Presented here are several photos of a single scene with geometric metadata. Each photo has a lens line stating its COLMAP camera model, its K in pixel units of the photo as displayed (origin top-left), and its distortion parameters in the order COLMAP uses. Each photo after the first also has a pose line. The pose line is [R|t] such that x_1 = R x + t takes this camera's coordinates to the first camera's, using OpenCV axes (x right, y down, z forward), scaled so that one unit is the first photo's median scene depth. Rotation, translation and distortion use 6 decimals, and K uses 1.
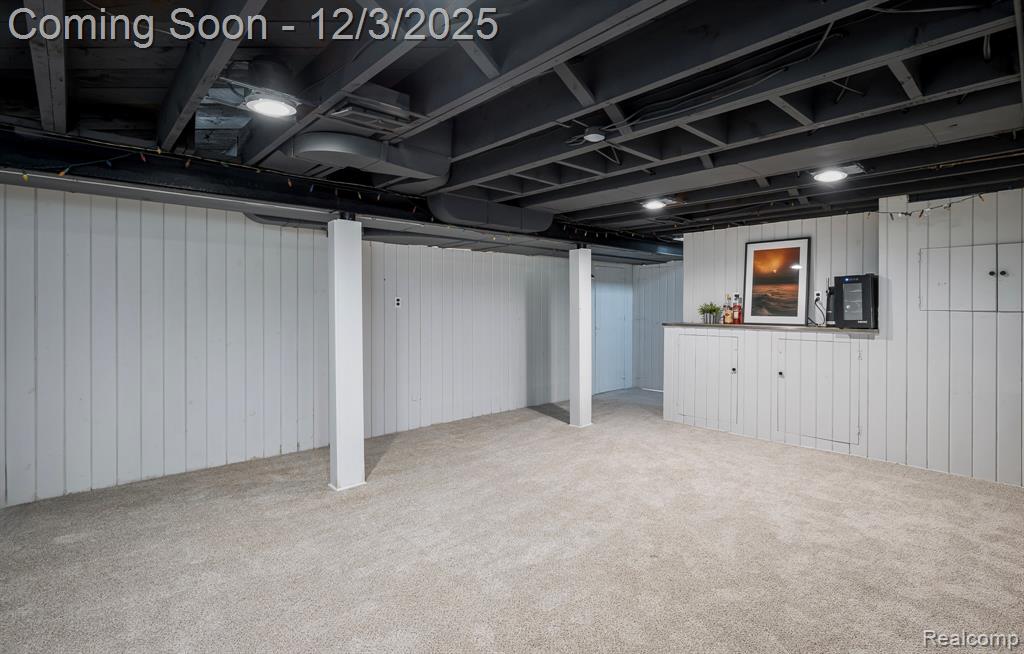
lens RADIAL K [[492.8, 0, 512.0], [0, 492.8, 306.6], [0, 0, 1]] dist [0.001295, 0.000285]
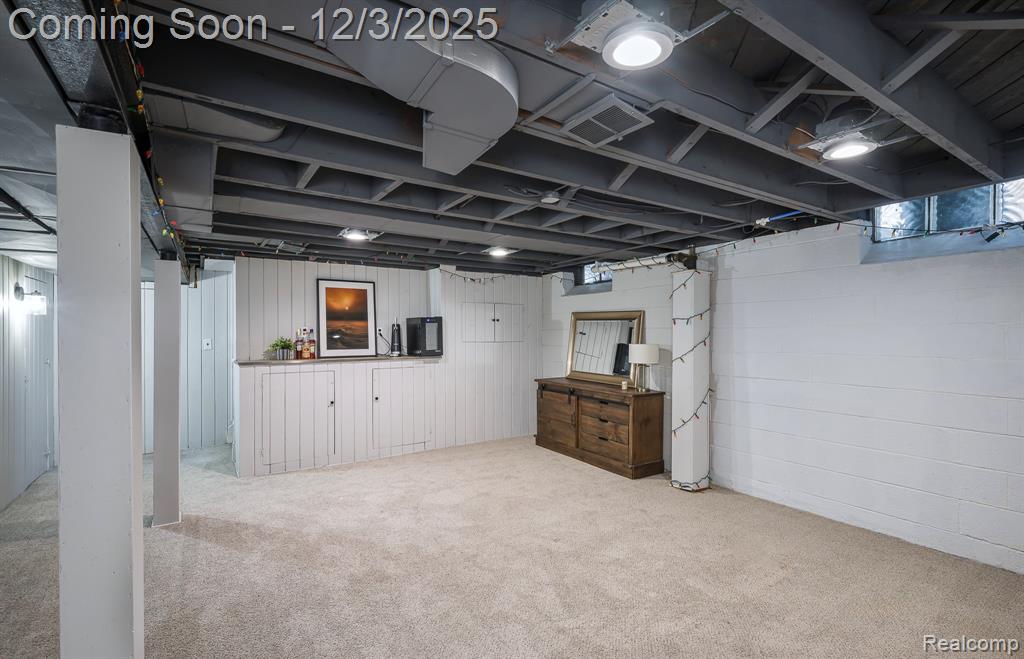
lens RADIAL K [[497.7, 0, 512.0], [0, 497.7, 329.5], [0, 0, 1]] dist [-0.001302, -0.000127]
pose [[0.134547, 0.004504, 0.990897, -0.540480], [0.007093, 0.999960, -0.005508, -0.016770], [-0.990882, 0.007770, 0.134510, 0.503364]]
